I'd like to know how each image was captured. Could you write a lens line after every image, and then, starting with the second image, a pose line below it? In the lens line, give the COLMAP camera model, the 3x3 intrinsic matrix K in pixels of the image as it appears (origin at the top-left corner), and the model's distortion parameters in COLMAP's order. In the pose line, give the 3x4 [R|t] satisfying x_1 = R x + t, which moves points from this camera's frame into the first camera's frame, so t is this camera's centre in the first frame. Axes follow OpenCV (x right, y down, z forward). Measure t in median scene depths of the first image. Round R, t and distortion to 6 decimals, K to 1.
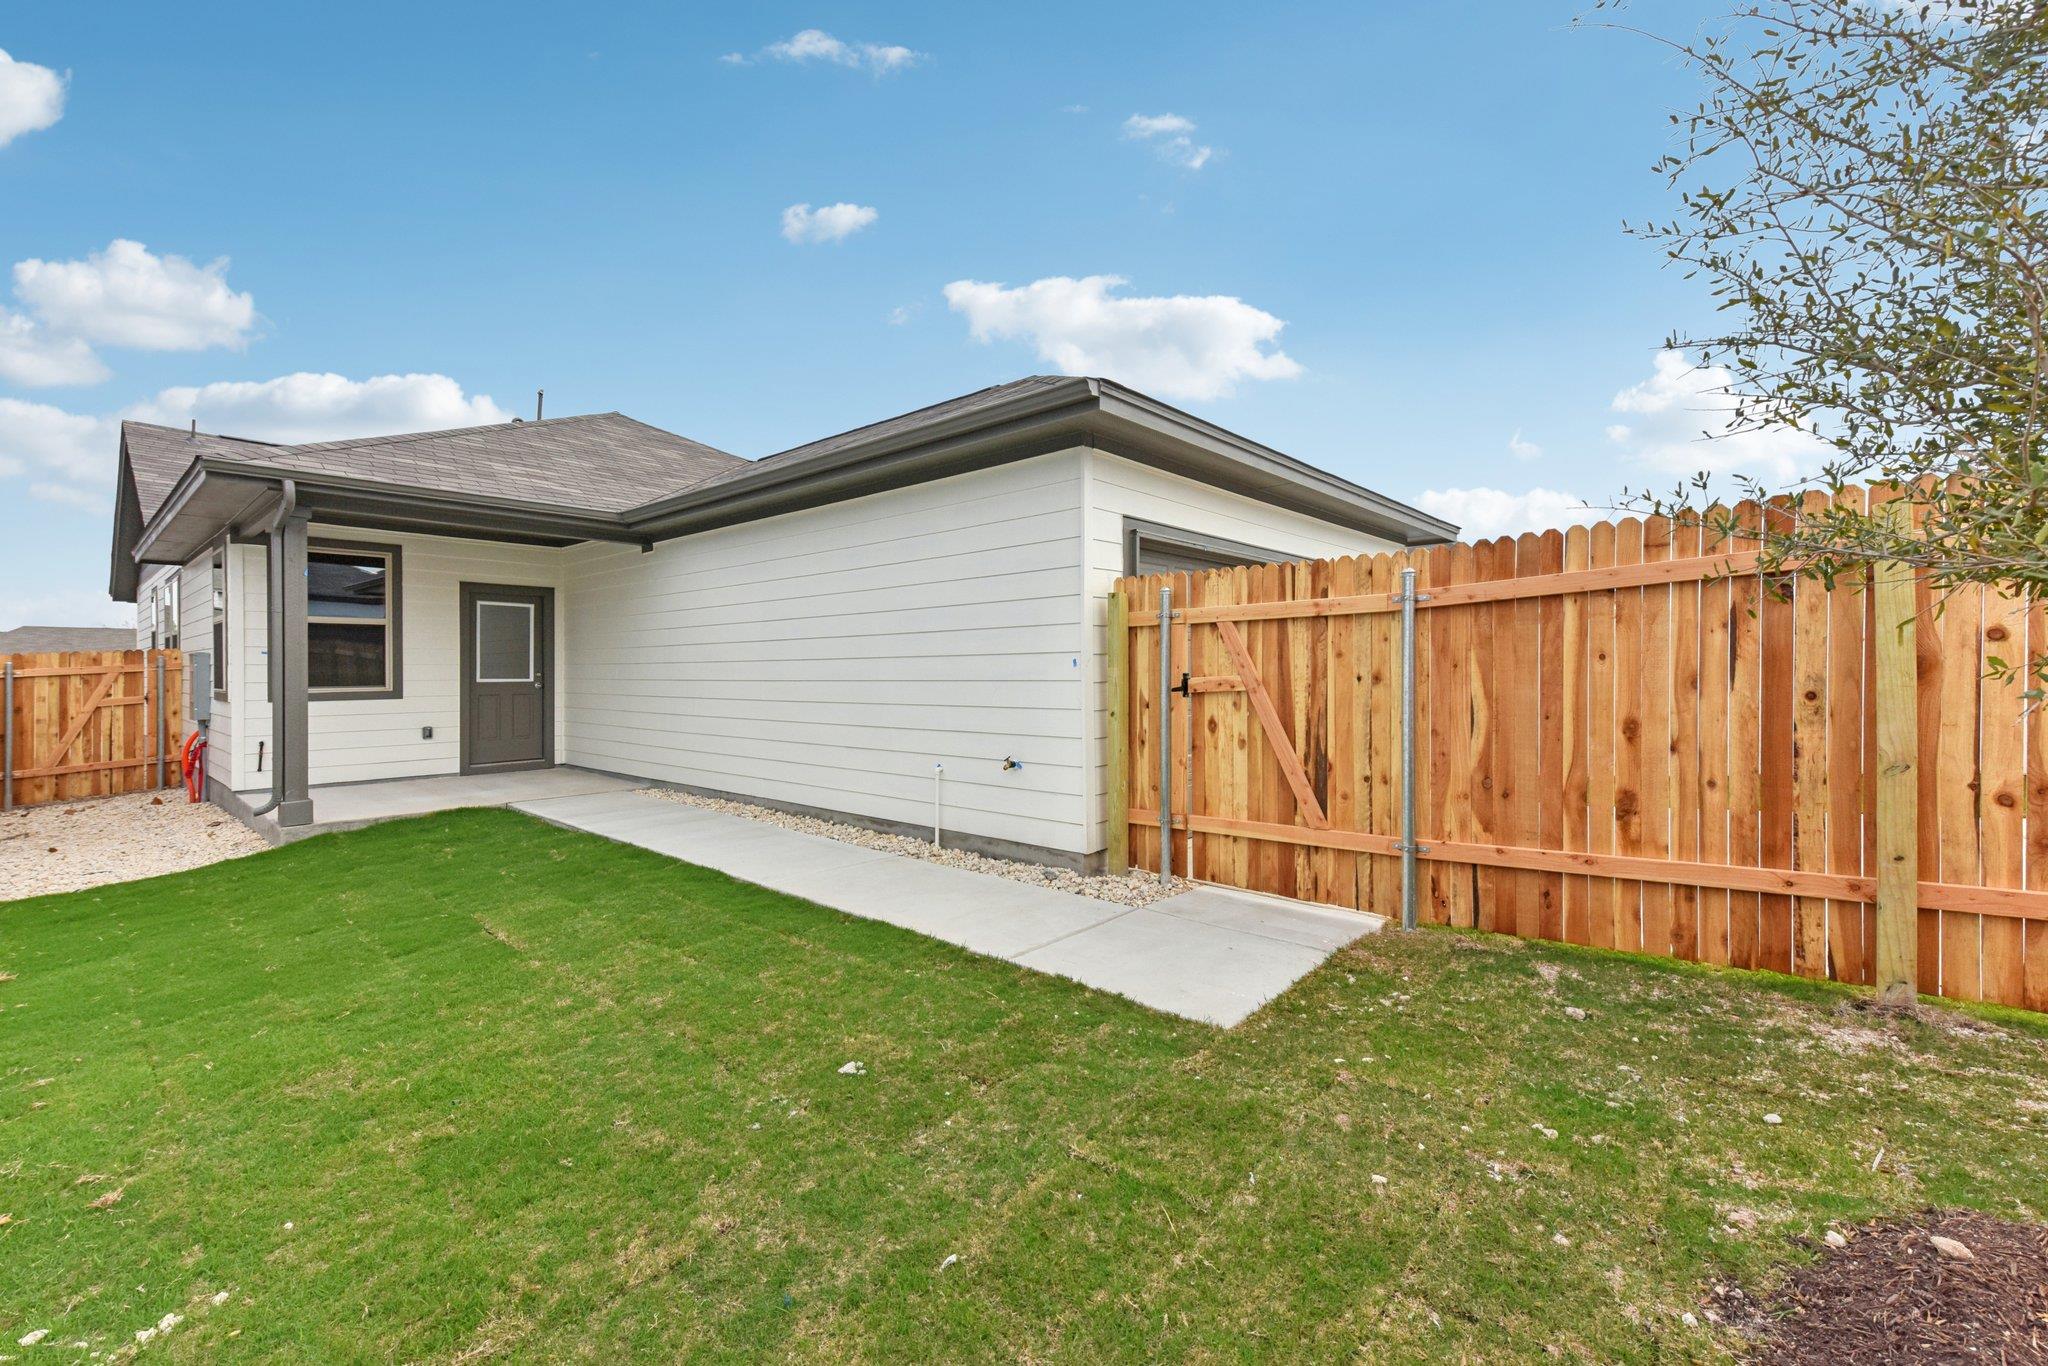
lens RADIAL K [[811.4, 0, 1023.7], [0, 811.4, 676.9], [0, 0, 1]] dist [0.030548, -0.000485]
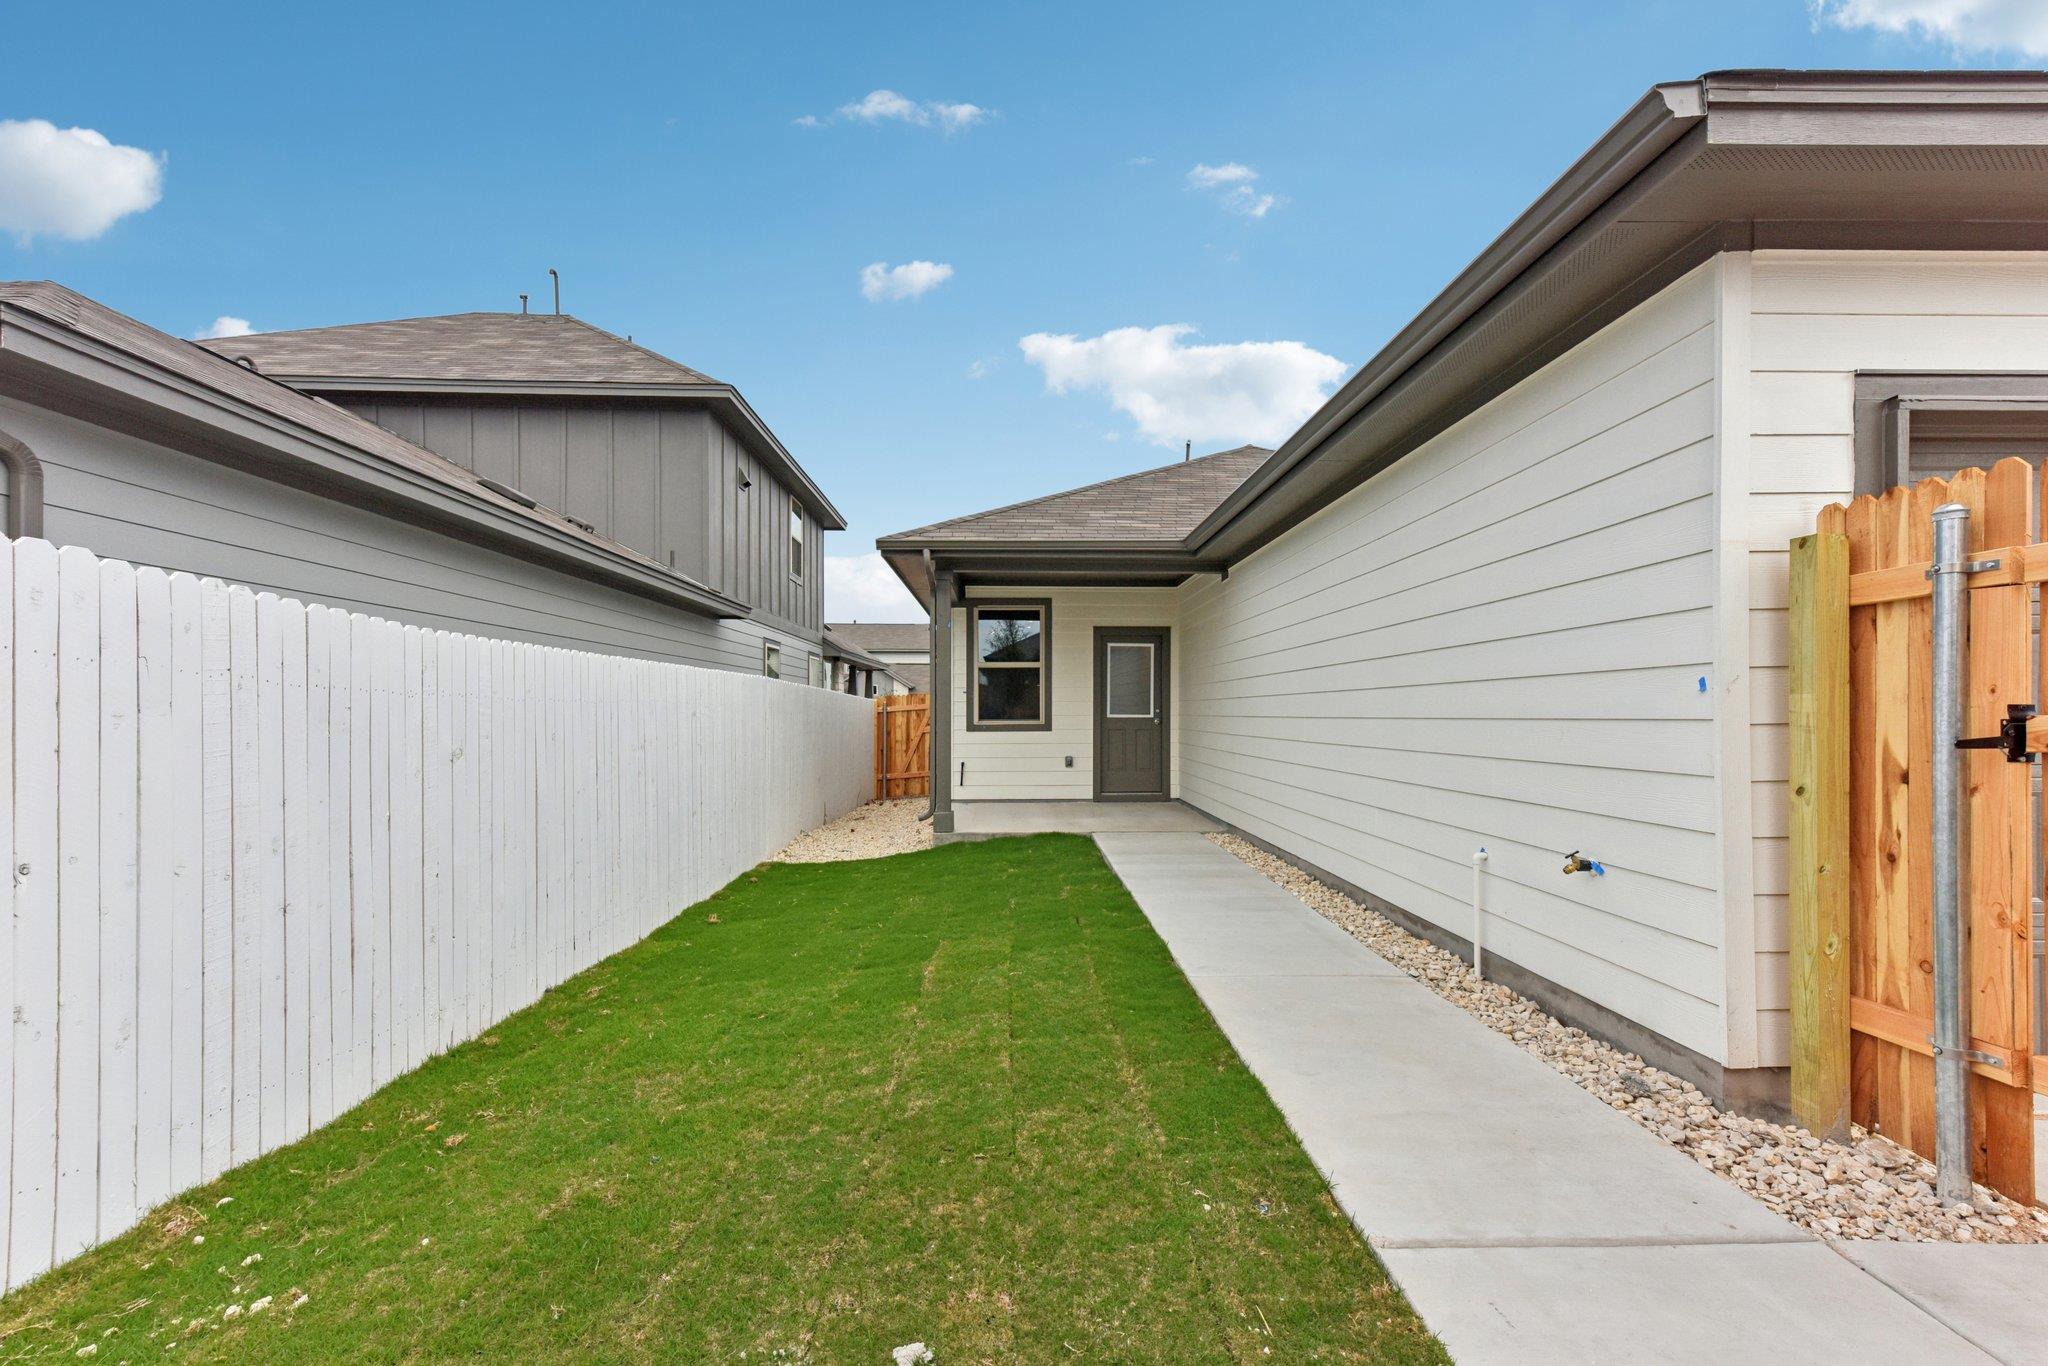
lens RADIAL K [[845.1, 0, 1035.6], [0, 845.1, 711.7], [0, 0, 1]] dist [0.017610, -0.001195]
pose [[0.699722, 0.004283, -0.714402, 0.154665], [-0.008172, 0.999965, -0.002008, 0.003791], [0.714368, 0.007243, 0.699732, 0.324911]]
